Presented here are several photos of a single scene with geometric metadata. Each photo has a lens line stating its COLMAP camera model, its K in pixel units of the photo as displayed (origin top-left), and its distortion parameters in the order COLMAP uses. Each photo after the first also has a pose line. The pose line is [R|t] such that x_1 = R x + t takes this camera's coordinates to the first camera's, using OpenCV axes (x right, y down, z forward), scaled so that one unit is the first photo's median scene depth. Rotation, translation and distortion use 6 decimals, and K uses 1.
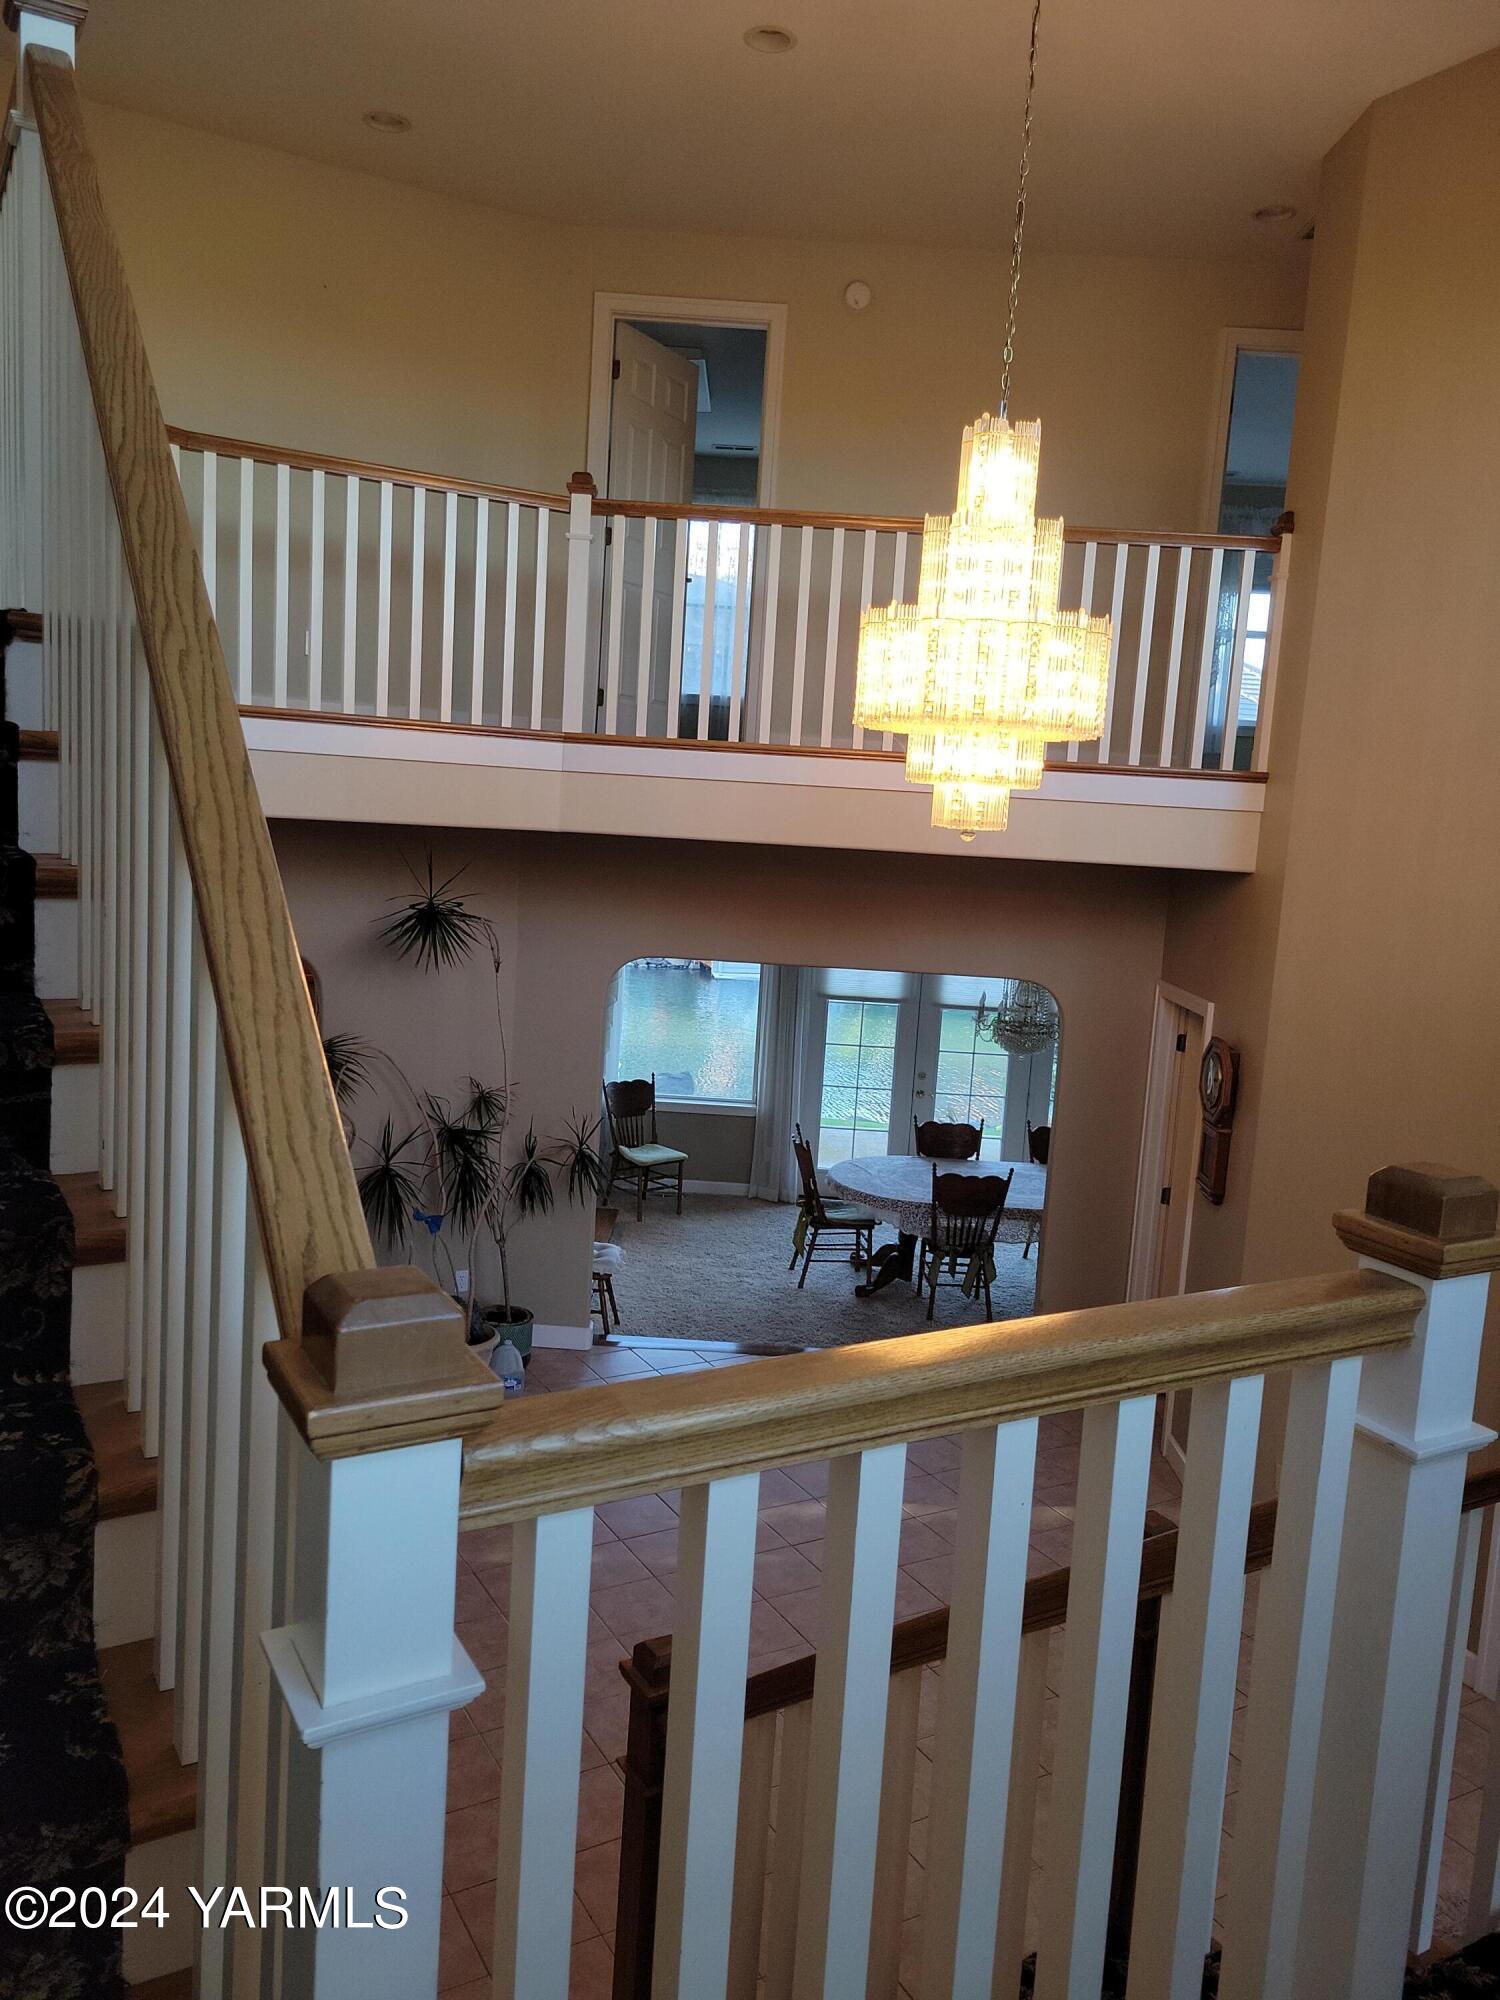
lens RADIAL K [[1508.7, 0, 744.7], [0, 1508.7, 1001.9], [0, 0, 1]] dist [0.040398, -0.003556]
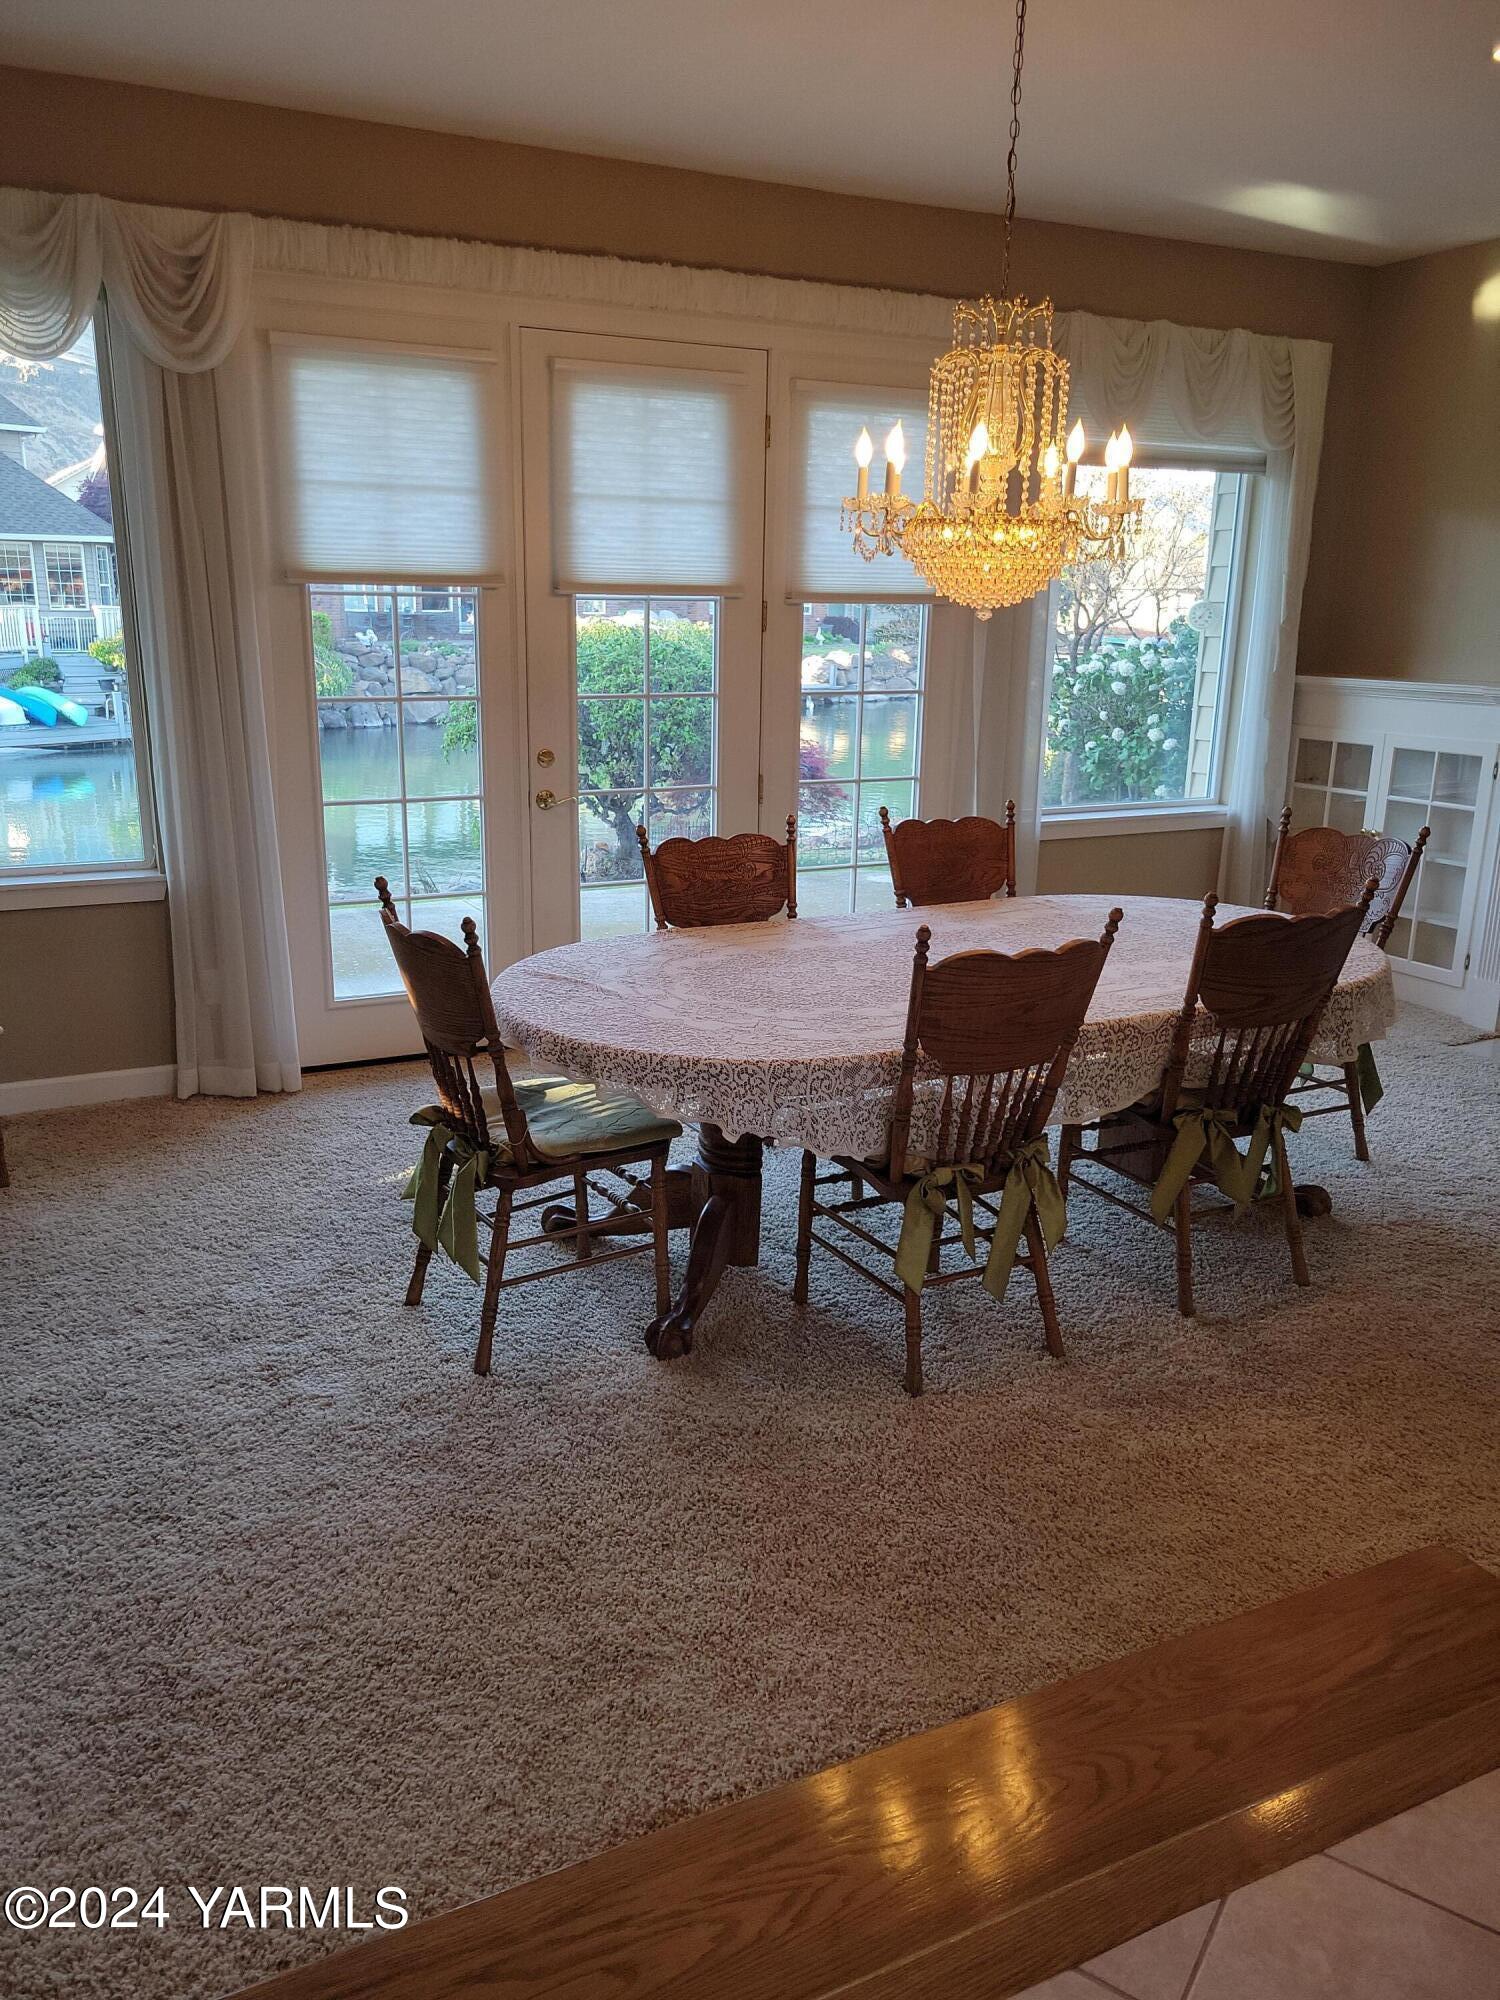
lens RADIAL K [[1508.7, 0, 744.7], [0, 1508.7, 1001.9], [0, 0, 1]] dist [0.040398, -0.003556]
pose [[0.890313, -0.164224, 0.424705, -0.038279], [0.101702, 0.980855, 0.166075, 0.062601], [-0.443847, -0.104665, 0.889969, 0.691711]]
